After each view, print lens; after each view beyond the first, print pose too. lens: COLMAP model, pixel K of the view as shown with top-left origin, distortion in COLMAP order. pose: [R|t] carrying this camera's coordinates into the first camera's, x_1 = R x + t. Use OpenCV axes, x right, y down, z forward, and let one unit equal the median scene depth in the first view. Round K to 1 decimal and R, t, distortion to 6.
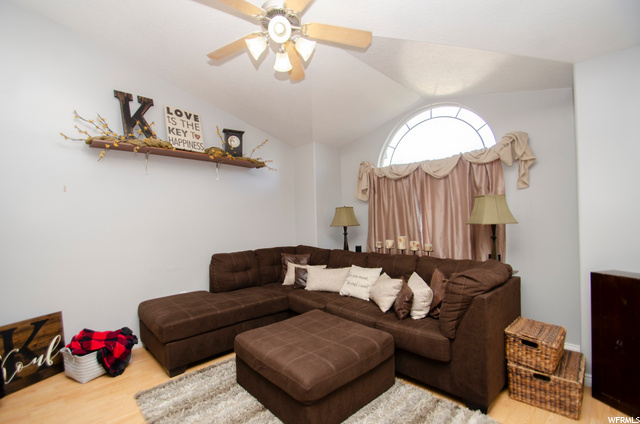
lens RADIAL K [[280.5, 0, 303.9], [0, 280.5, 222.1], [0, 0, 1]] dist [0.001174, 0.000164]
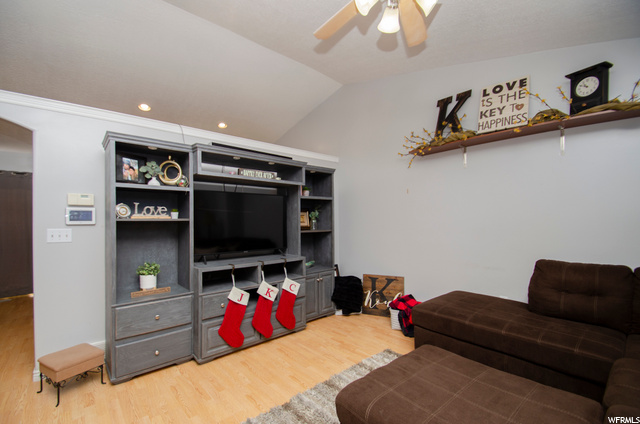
lens RADIAL K [[280.5, 0, 318.6], [0, 280.5, 217.3], [0, 0, 1]] dist [0.001174, 0.000164]
pose [[-0.010652, 0.016151, -0.999813, 0.445895], [-0.001801, 0.999868, 0.016171, -0.005956], [0.999942, 0.001973, -0.010621, 0.470232]]
